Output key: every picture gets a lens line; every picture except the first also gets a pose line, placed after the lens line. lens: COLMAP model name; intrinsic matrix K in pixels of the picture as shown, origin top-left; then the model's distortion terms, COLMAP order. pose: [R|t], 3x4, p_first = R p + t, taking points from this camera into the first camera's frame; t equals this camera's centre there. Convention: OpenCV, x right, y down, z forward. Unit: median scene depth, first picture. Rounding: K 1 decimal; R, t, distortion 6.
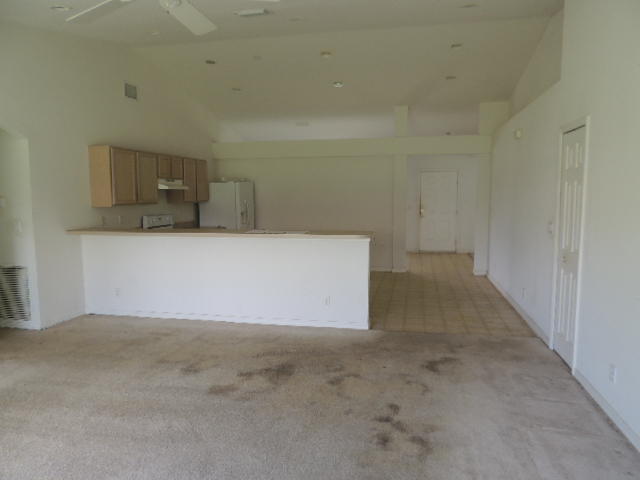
lens RADIAL K [[465.7, 0, 320.0], [0, 465.7, 240.0], [0, 0, 1]] dist [-0.005416, -0.003266]
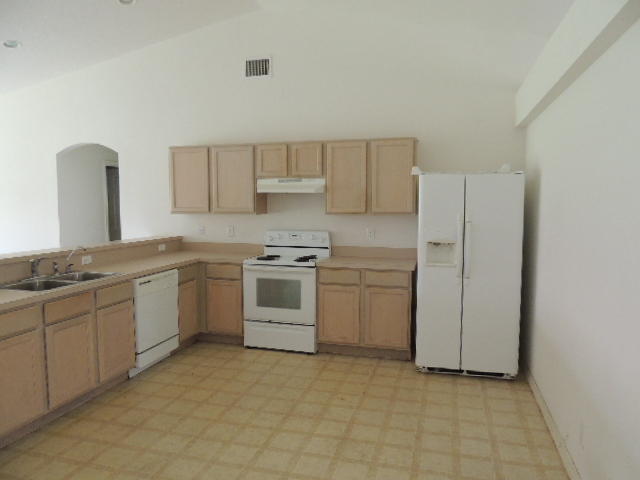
lens RADIAL K [[465.7, 0, 320.0], [0, 465.7, 240.0], [0, 0, 1]] dist [-0.005416, -0.003266]
pose [[-0.062371, 0.092010, -0.993803, 0.369499], [-0.099117, 0.990248, 0.097901, -0.114474], [0.993119, 0.104608, -0.052643, 1.111672]]
